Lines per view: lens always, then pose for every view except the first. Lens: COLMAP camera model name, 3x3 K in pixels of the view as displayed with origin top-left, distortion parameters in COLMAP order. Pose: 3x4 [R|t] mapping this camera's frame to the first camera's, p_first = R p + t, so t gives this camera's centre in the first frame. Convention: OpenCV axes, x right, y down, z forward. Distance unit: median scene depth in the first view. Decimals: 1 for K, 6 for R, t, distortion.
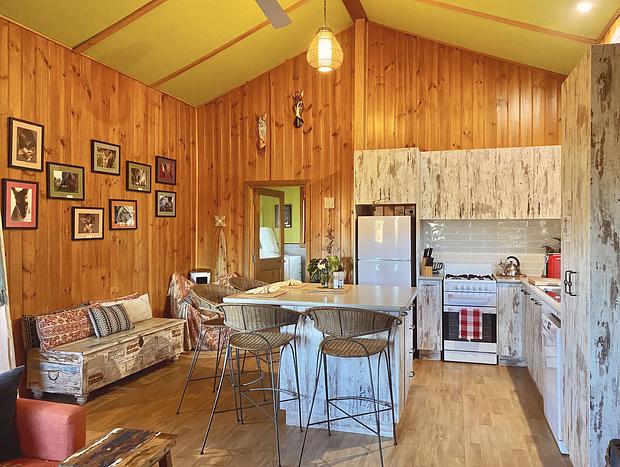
lens RADIAL K [[474.2, 0, 310.2], [0, 474.2, 233.6], [0, 0, 1]] dist [-0.001802, -0.000463]
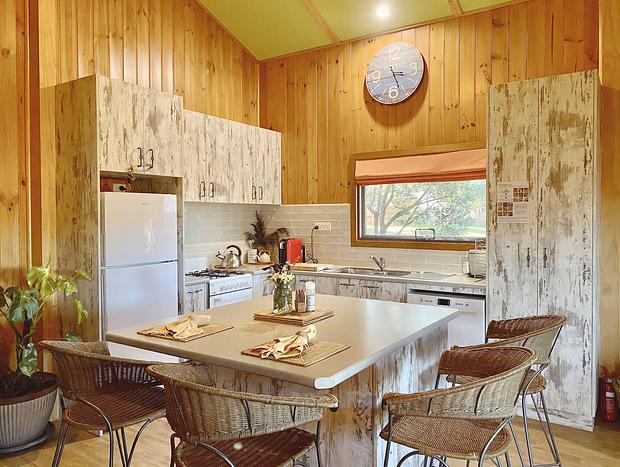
lens RADIAL K [[474.2, 0, 310.2], [0, 474.2, 229.4], [0, 0, 1]] dist [-0.001802, -0.000463]
pose [[0.272807, -0.025468, 0.961732, -0.391046], [0.003227, 0.999668, 0.025558, -0.004449], [-0.962063, -0.003868, 0.272799, 0.620632]]
